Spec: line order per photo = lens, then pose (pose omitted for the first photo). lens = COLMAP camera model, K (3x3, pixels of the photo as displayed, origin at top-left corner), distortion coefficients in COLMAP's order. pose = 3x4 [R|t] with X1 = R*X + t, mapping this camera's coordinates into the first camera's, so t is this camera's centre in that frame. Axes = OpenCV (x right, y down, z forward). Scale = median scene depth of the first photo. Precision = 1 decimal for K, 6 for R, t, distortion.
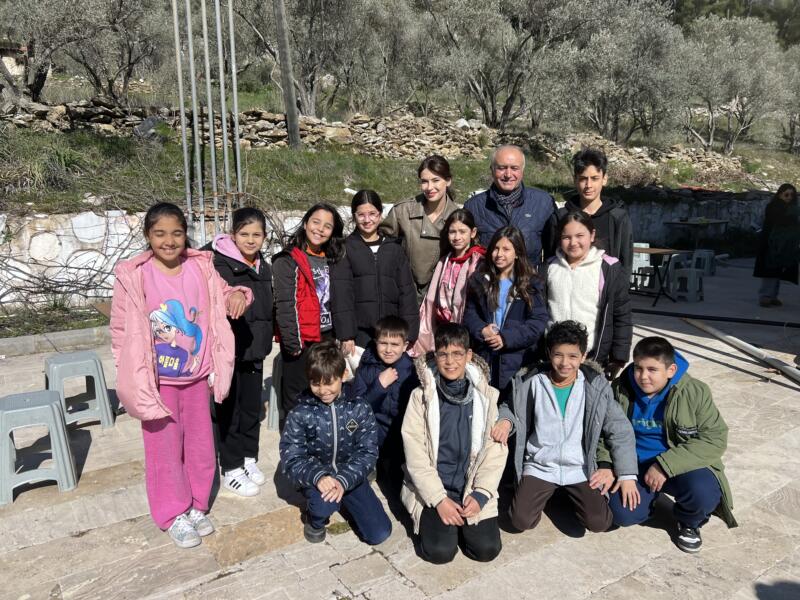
lens RADIAL K [[577.8, 0, 385.8], [0, 577.8, 298.5], [0, 0, 1]] dist [0.071012, -0.082966]
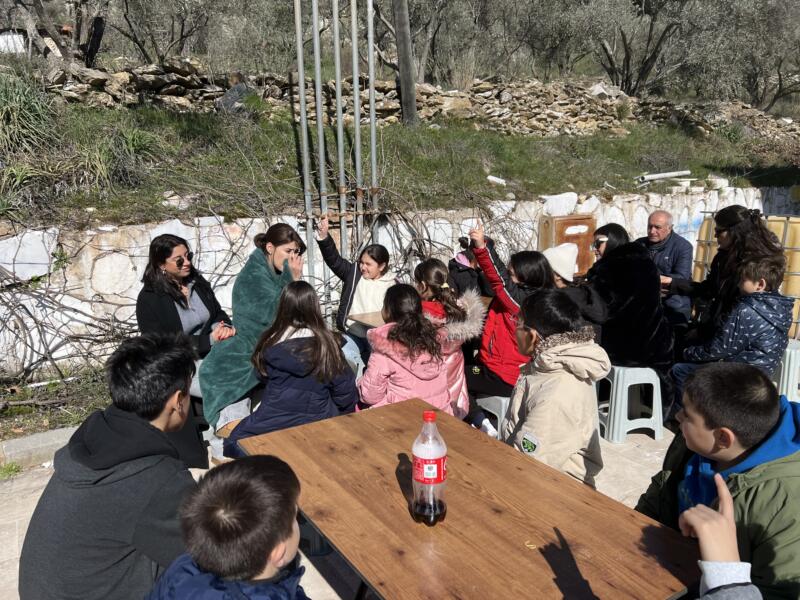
lens RADIAL K [[601.9, 0, 402.6], [0, 601.9, 300.5], [0, 0, 1]] dist [0.055280, -0.065050]
pose [[0.998575, -0.001795, -0.053339, -0.120506], [0.003203, 0.999649, 0.026316, -0.042989], [0.053273, -0.026450, 0.998230, 0.180266]]
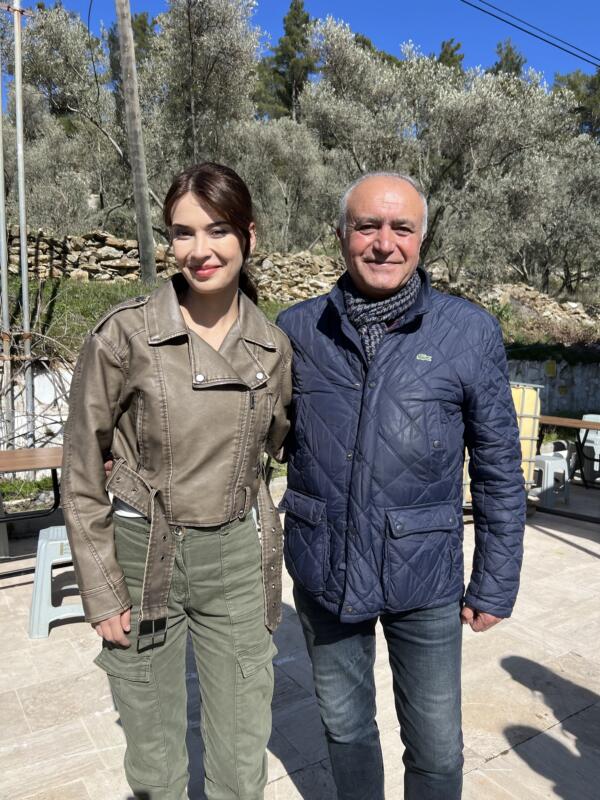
lens RADIAL K [[601.9, 0, 305.6], [0, 601.9, 401.9], [0, 0, 1]] dist [0.055280, -0.065050]
pose [[0.999740, 0.019804, 0.011298, 0.044321], [-0.018631, 0.995221, -0.095853, -0.028097], [-0.013142, 0.095617, 0.995331, 0.208811]]
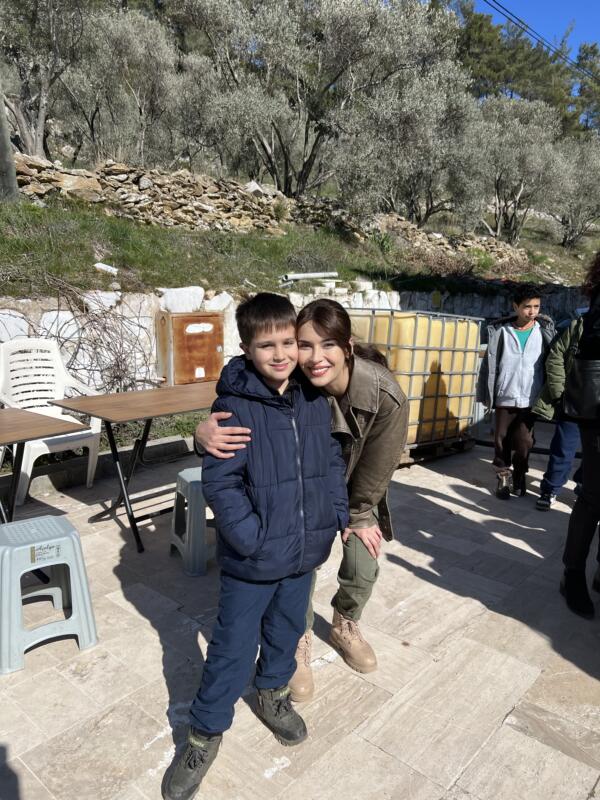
lens RADIAL K [[601.9, 0, 305.6], [0, 601.9, 401.9], [0, 0, 1]] dist [0.055280, -0.065050]
pose [[0.966235, -0.034457, 0.255347, -0.020610], [0.030811, 0.999358, 0.018265, -0.039088], [-0.255813, -0.009780, 0.966677, 0.264597]]
